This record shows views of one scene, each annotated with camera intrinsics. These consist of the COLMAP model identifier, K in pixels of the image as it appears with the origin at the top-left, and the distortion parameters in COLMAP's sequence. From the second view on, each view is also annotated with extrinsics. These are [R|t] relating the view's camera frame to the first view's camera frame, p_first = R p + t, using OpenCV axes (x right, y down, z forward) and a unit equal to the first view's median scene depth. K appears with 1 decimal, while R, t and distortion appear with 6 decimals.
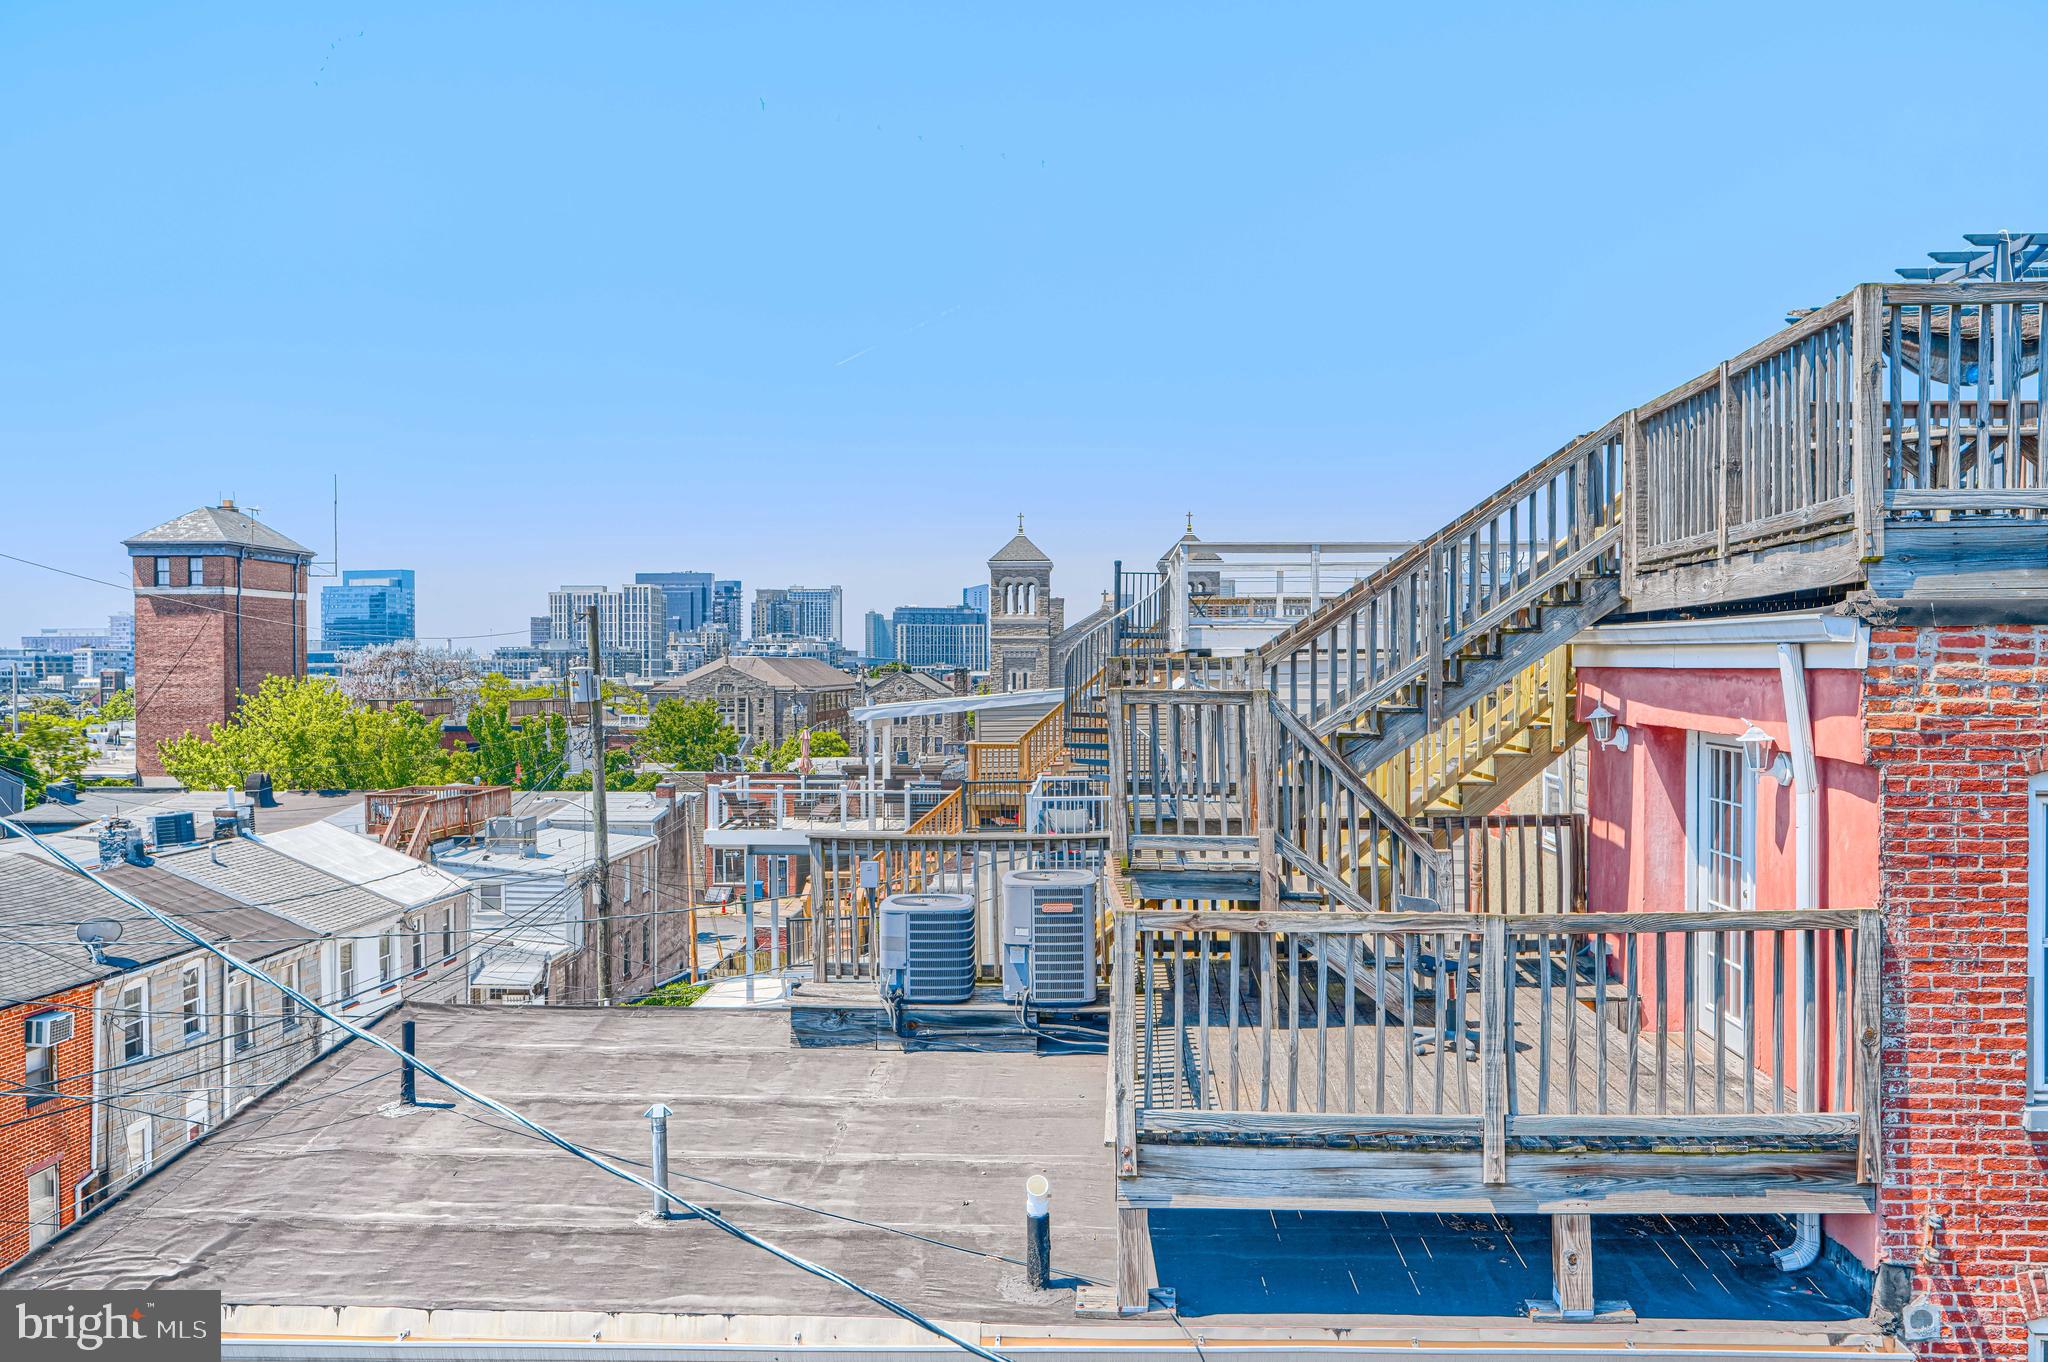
lens RADIAL K [[983.8, 0, 1024.3], [0, 983.8, 682.7], [0, 0, 1]] dist [0.000287, -0.000101]
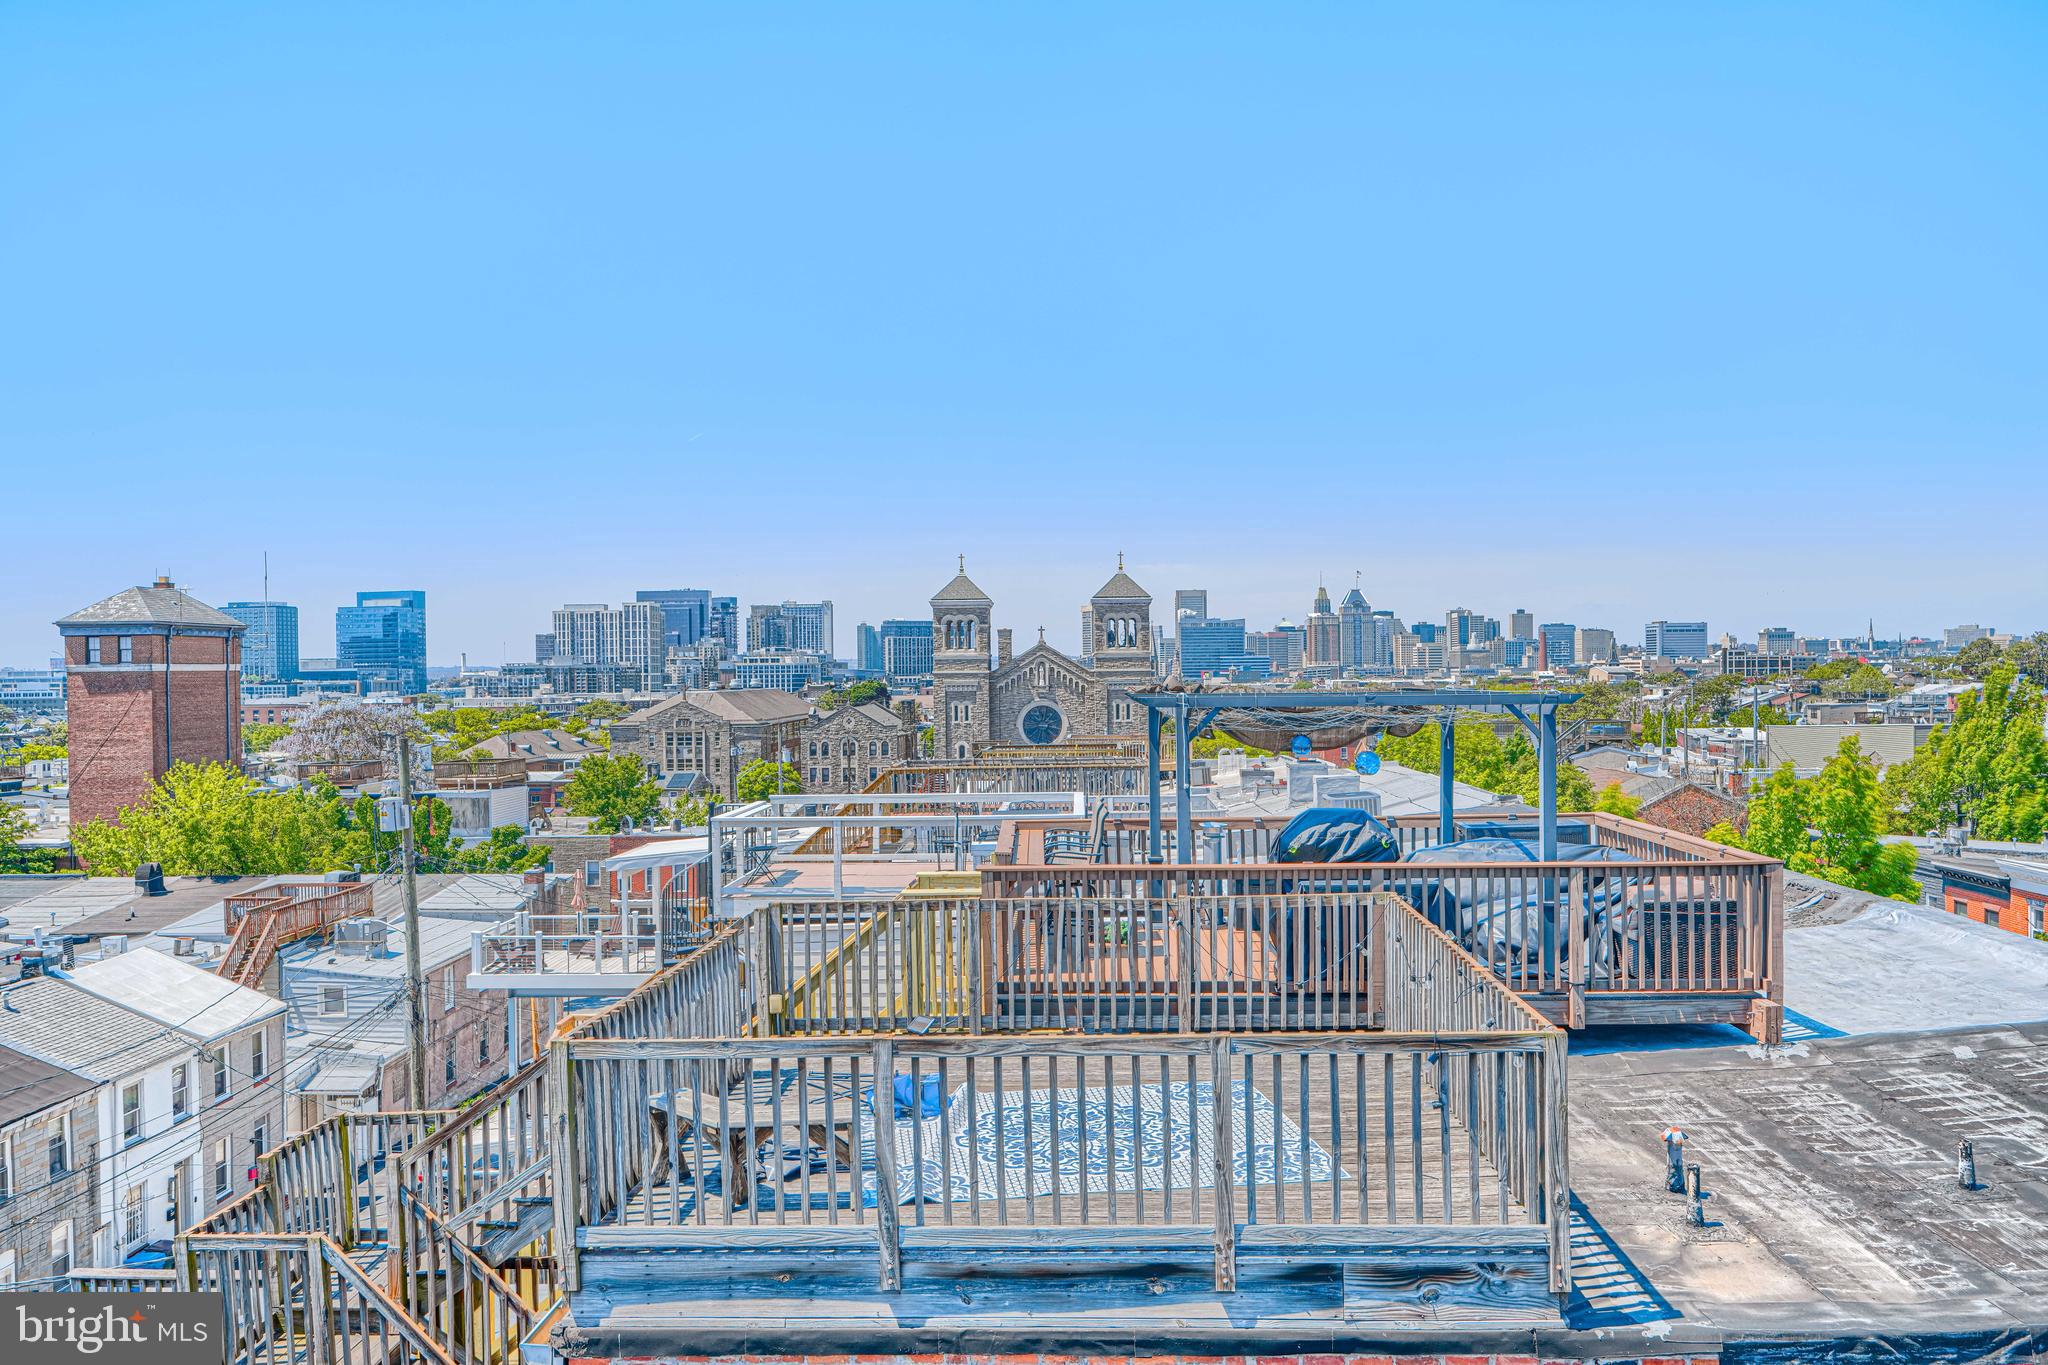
lens RADIAL K [[931.5, 0, 1030.6], [0, 931.5, 682.0], [0, 0, 1]] dist [0.000212, 0.000520]
pose [[0.999937, -0.010641, 0.003546, 0.123273], [0.010627, 0.999936, 0.003859, -0.071482], [-0.003587, -0.003821, 0.999986, -0.002491]]
